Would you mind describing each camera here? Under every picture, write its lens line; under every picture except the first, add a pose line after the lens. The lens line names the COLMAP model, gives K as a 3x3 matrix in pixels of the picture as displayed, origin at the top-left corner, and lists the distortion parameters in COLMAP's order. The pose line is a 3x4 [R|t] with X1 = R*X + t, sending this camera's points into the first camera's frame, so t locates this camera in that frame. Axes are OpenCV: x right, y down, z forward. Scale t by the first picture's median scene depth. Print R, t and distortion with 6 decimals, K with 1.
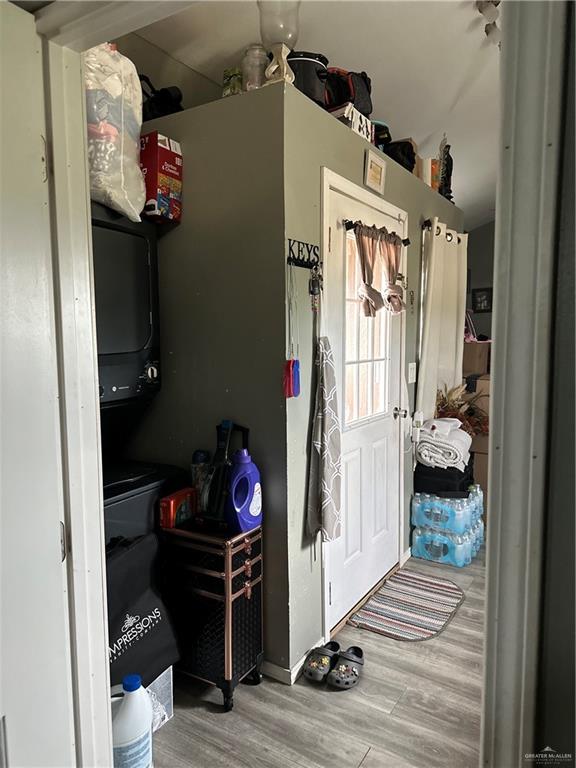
lens RADIAL K [[541.0, 0, 288.0], [0, 541.0, 384.0], [0, 0, 1]] dist [0.033665, -0.002130]
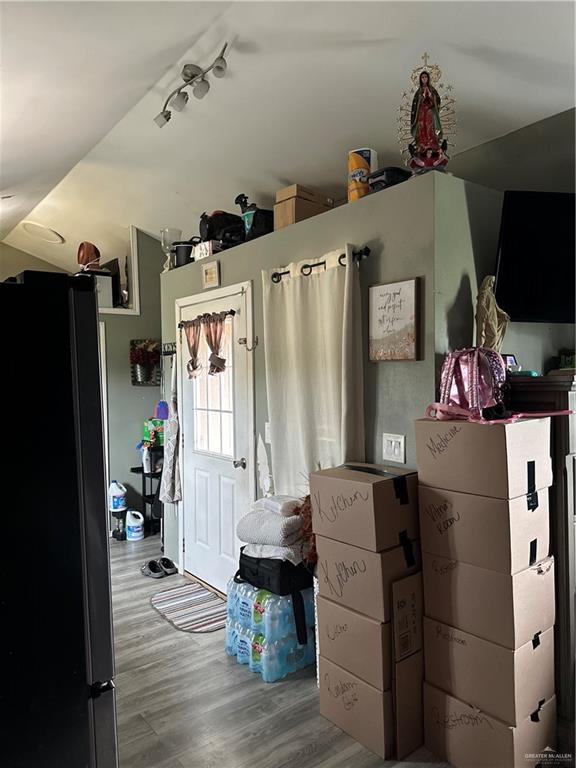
lens RADIAL K [[541.0, 0, 288.0], [0, 541.0, 384.0], [0, 0, 1]] dist [0.033665, -0.002130]
pose [[-0.347421, 0.023844, -0.937406, 1.339552], [-0.076939, 0.995581, 0.053839, -0.194444], [0.934547, 0.090828, -0.344051, 1.621342]]
